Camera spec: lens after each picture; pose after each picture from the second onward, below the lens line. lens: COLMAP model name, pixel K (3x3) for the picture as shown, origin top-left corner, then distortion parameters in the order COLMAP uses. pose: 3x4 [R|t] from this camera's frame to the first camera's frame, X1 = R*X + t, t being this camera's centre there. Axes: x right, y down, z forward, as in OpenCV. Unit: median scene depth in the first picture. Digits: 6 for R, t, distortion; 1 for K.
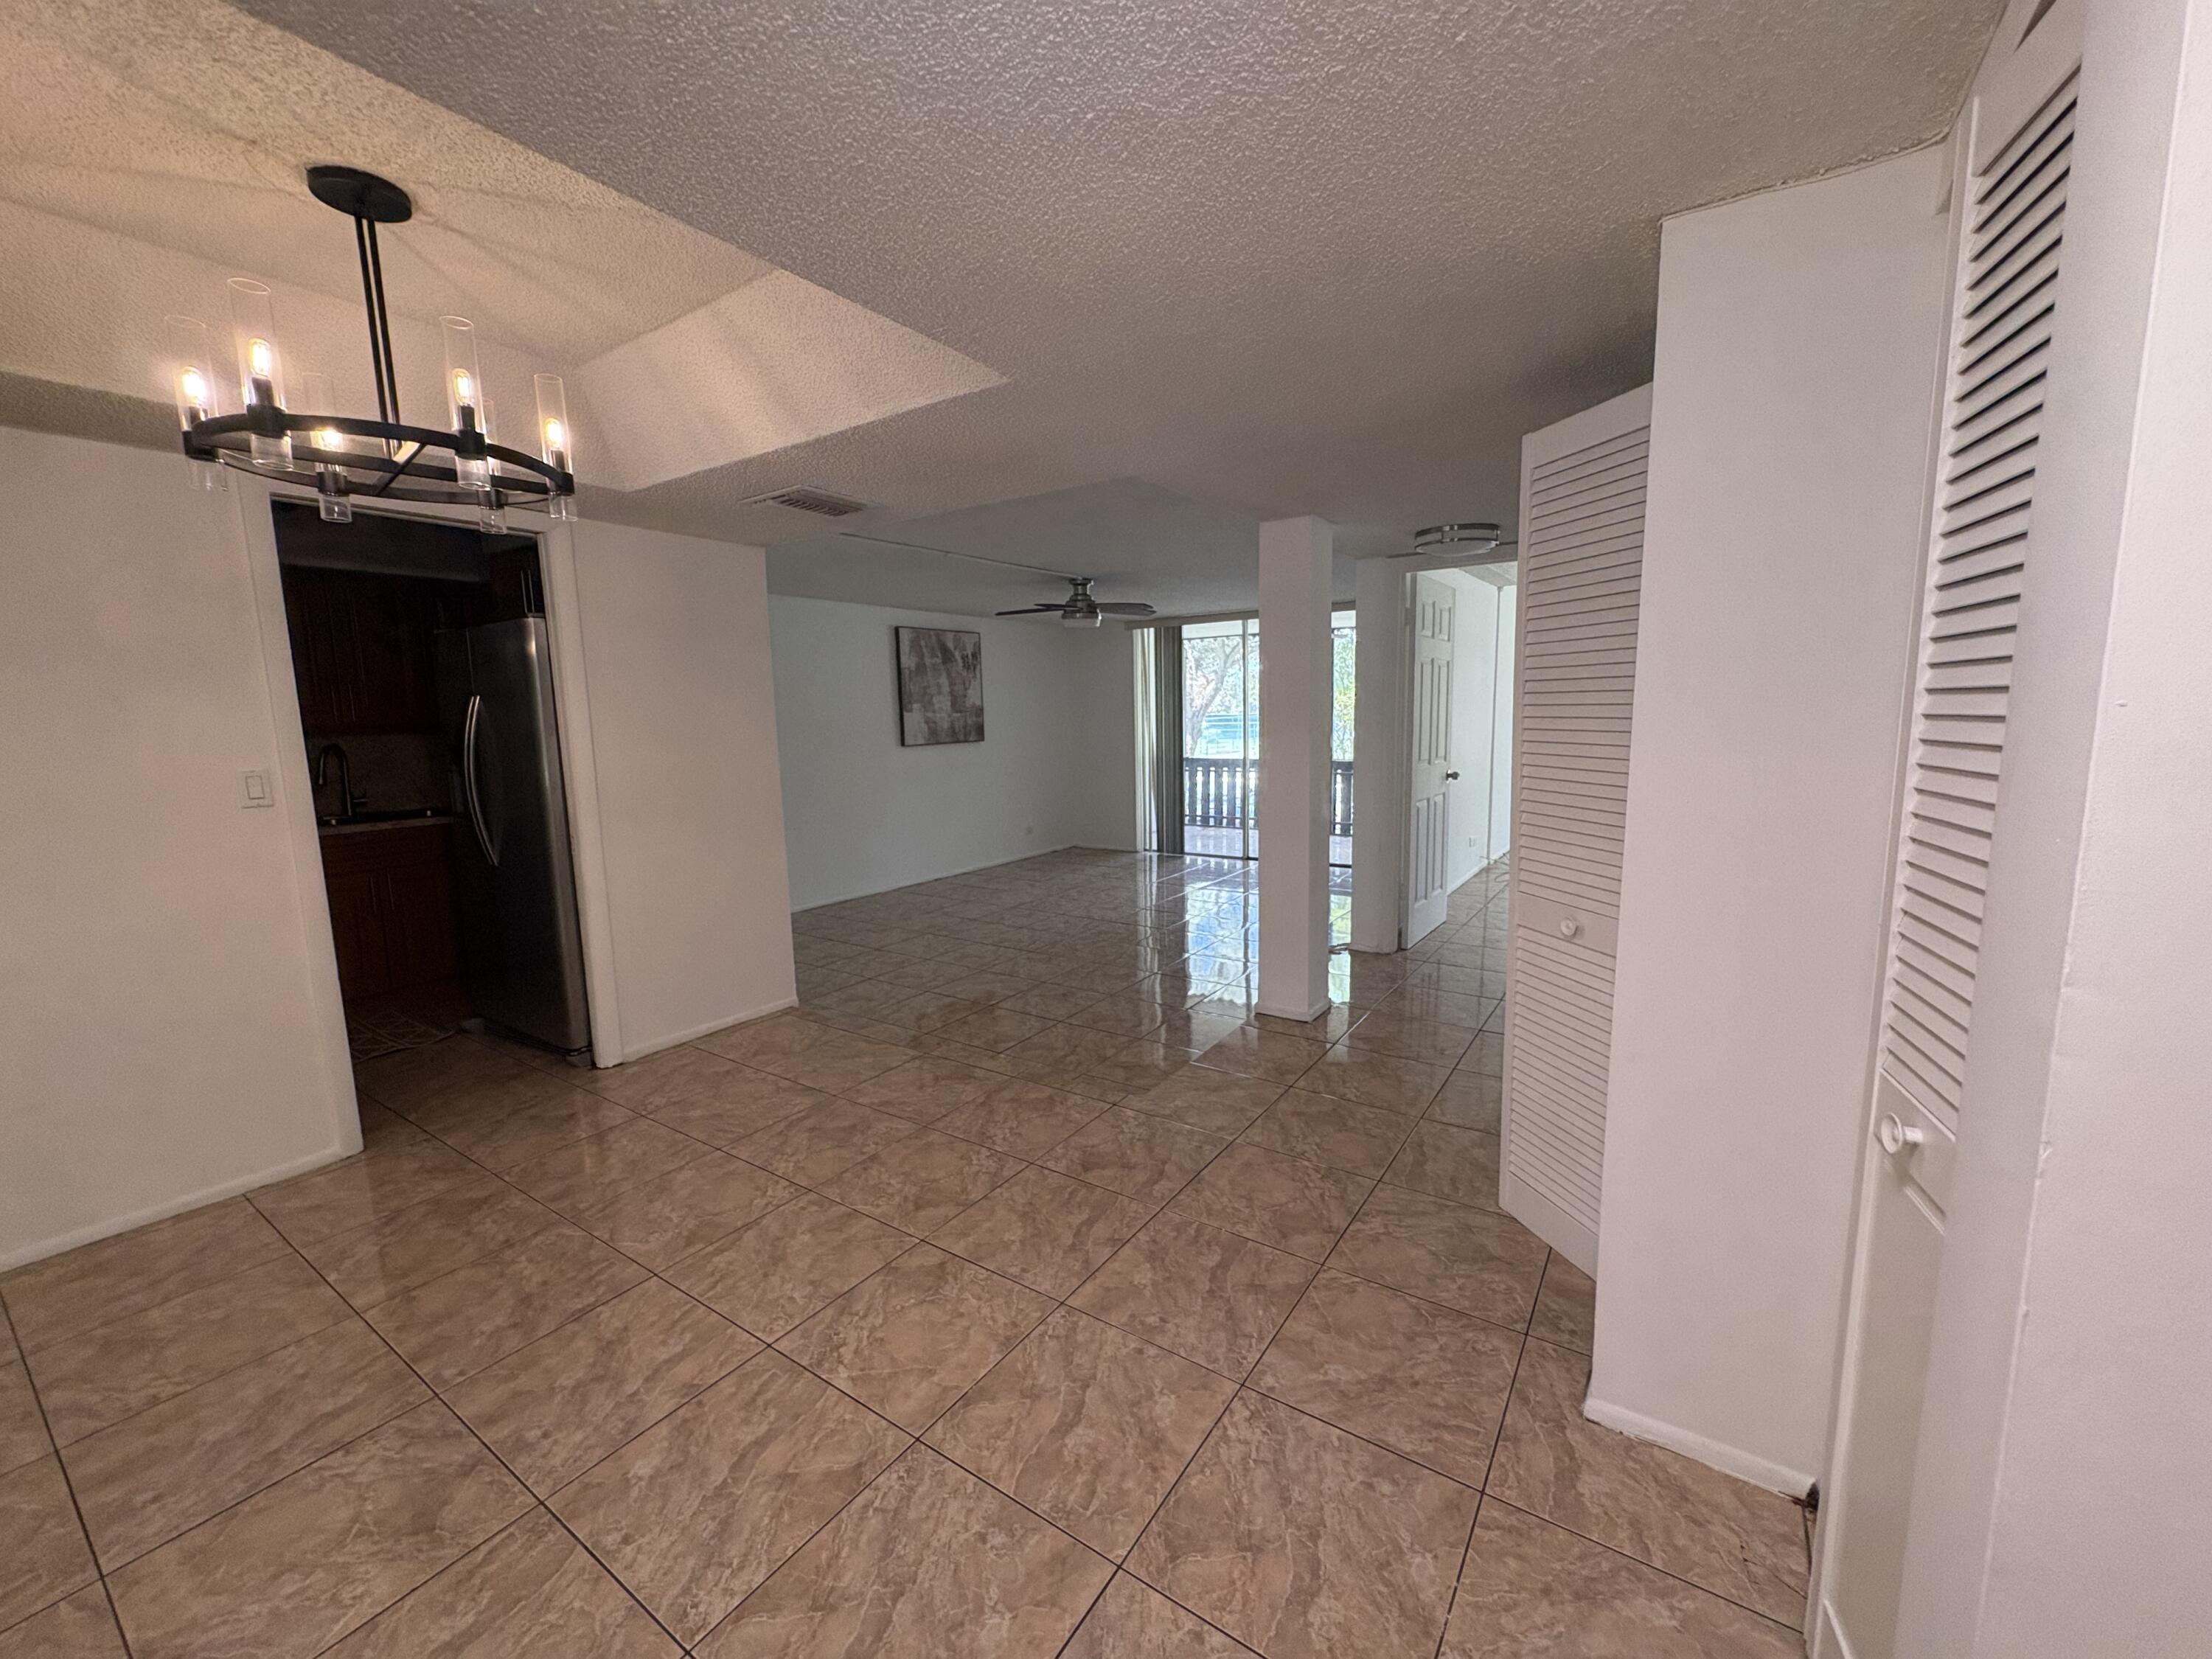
lens RADIAL K [[873.4, 0, 1107.3], [0, 873.4, 826.3], [0, 0, 1]] dist [-0.003687, 0.000694]
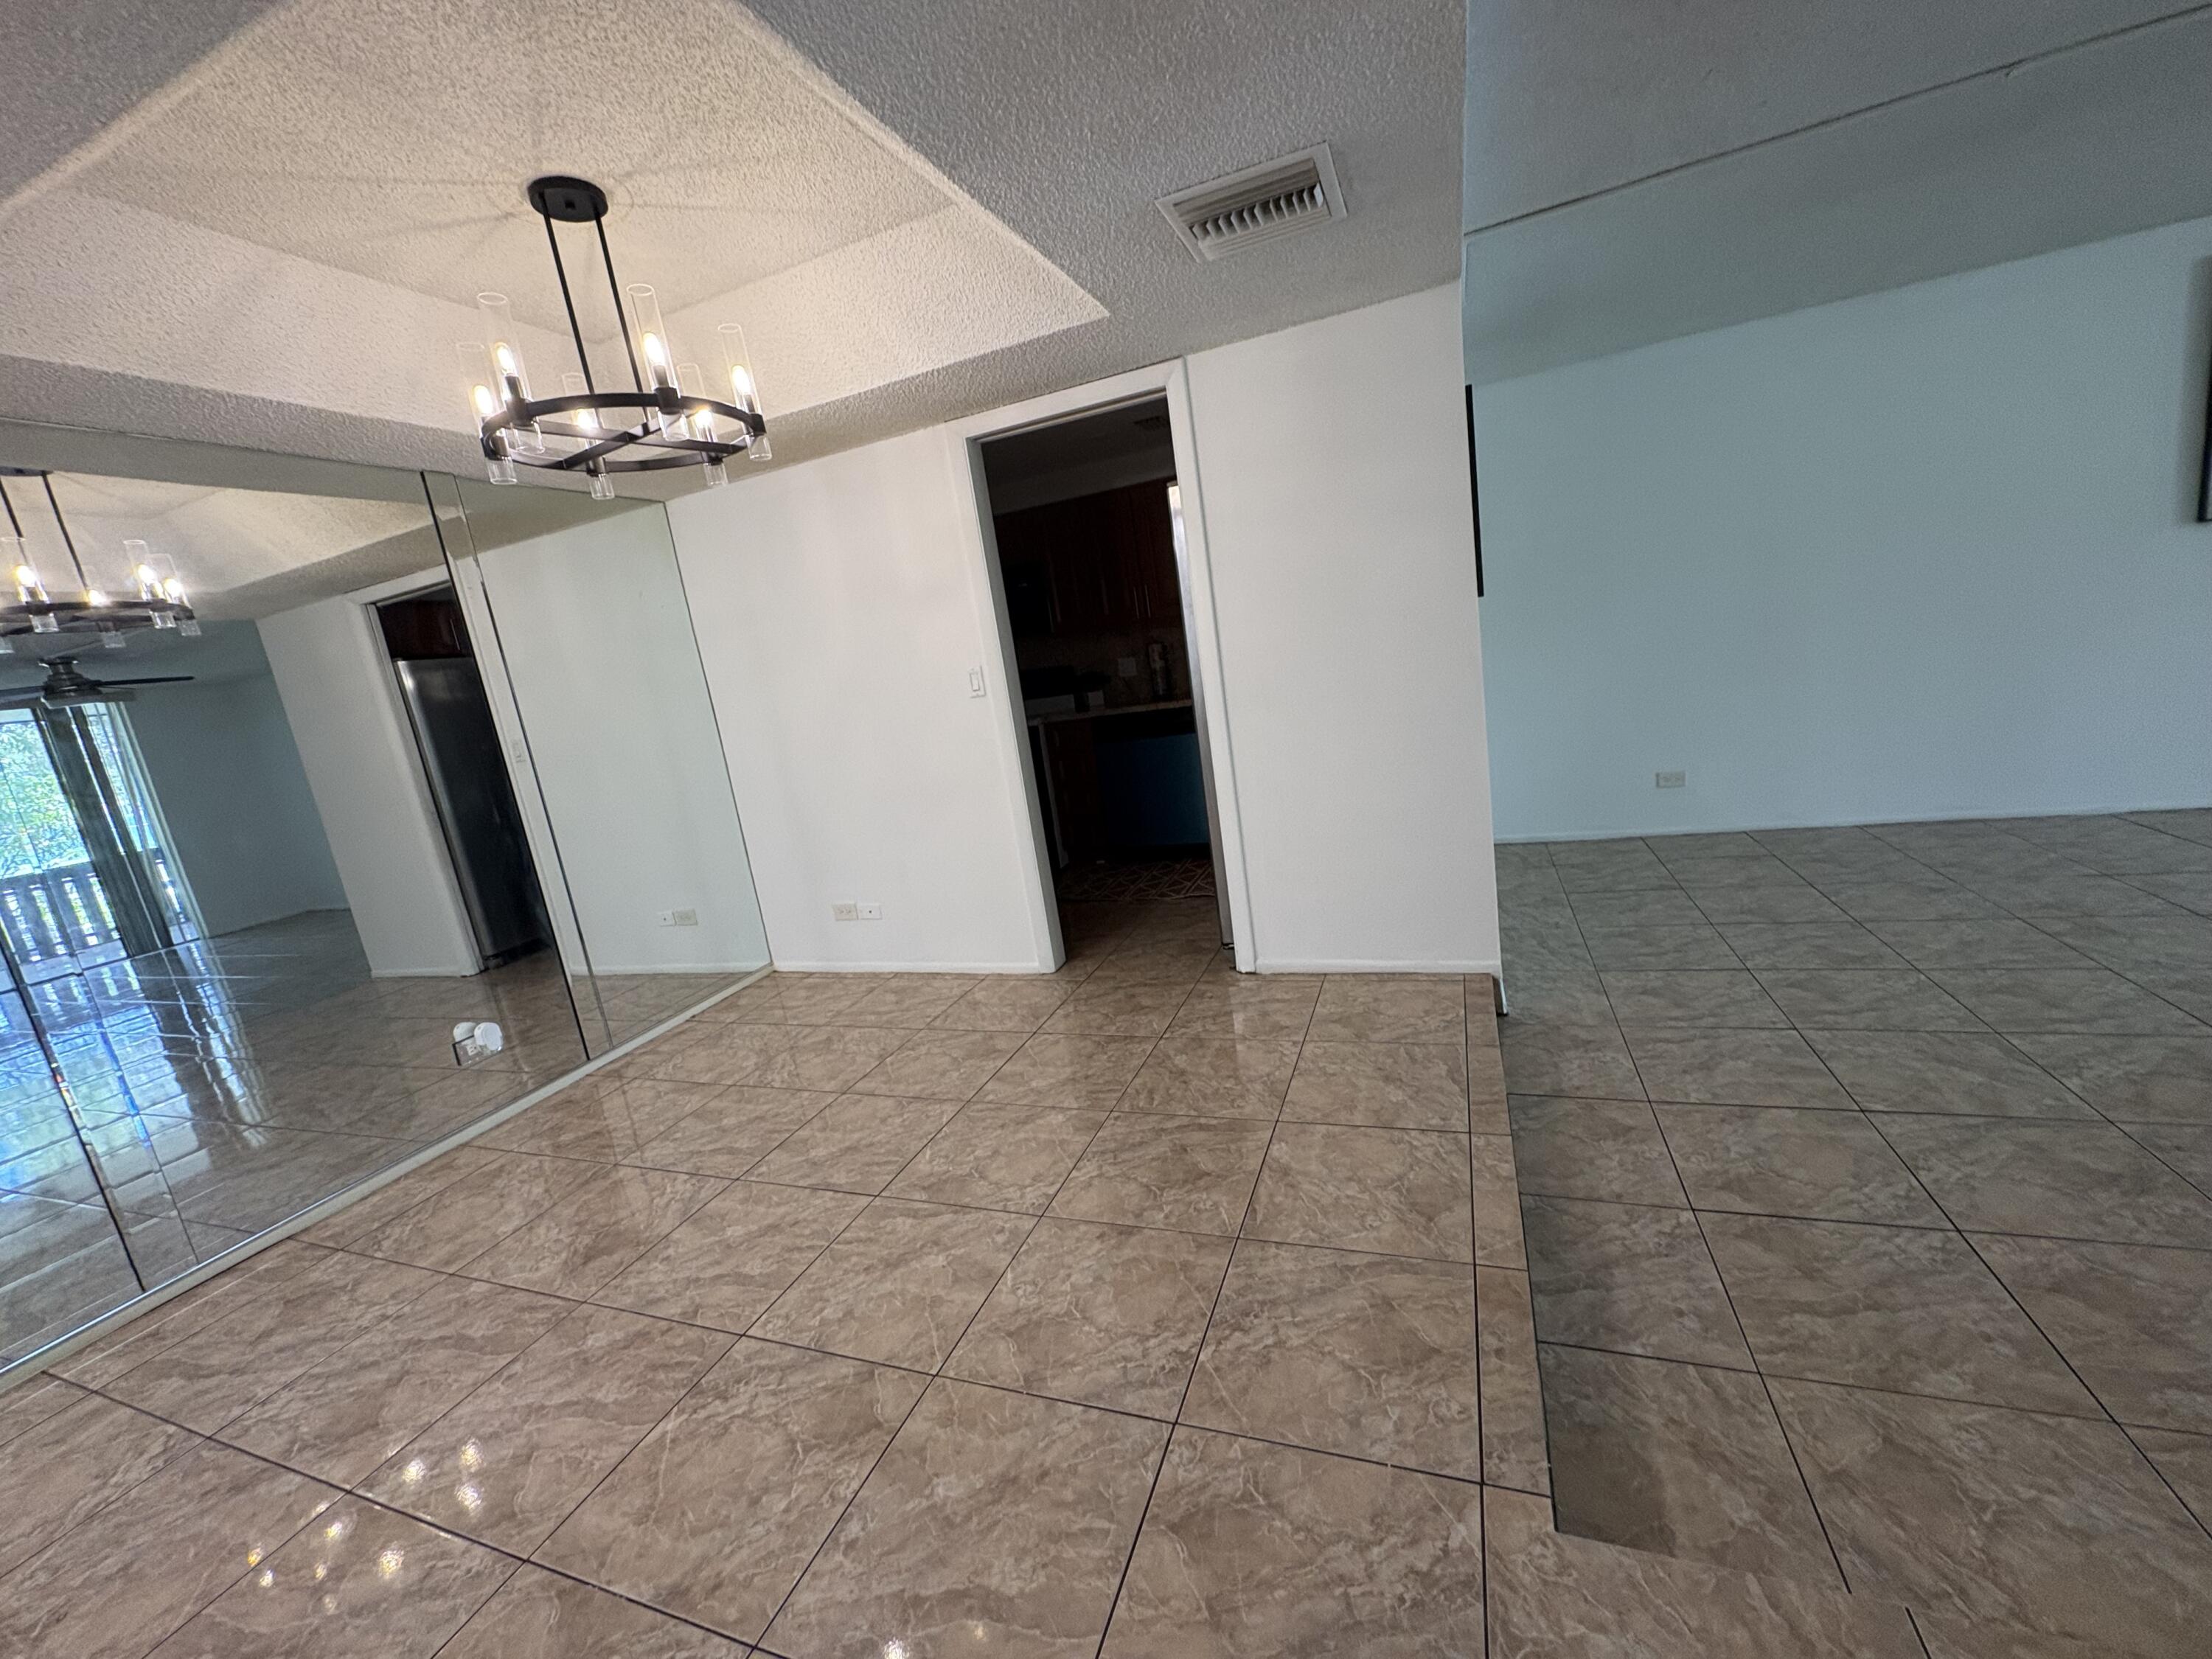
lens RADIAL K [[873.4, 0, 1106.3], [0, 873.4, 830.2], [0, 0, 1]] dist [-0.003687, 0.000694]
pose [[0.229715, 0.185255, -0.955464, 0.444654], [0.010218, 0.981204, 0.192702, -0.094954], [0.973204, -0.054030, 0.223504, 1.098870]]
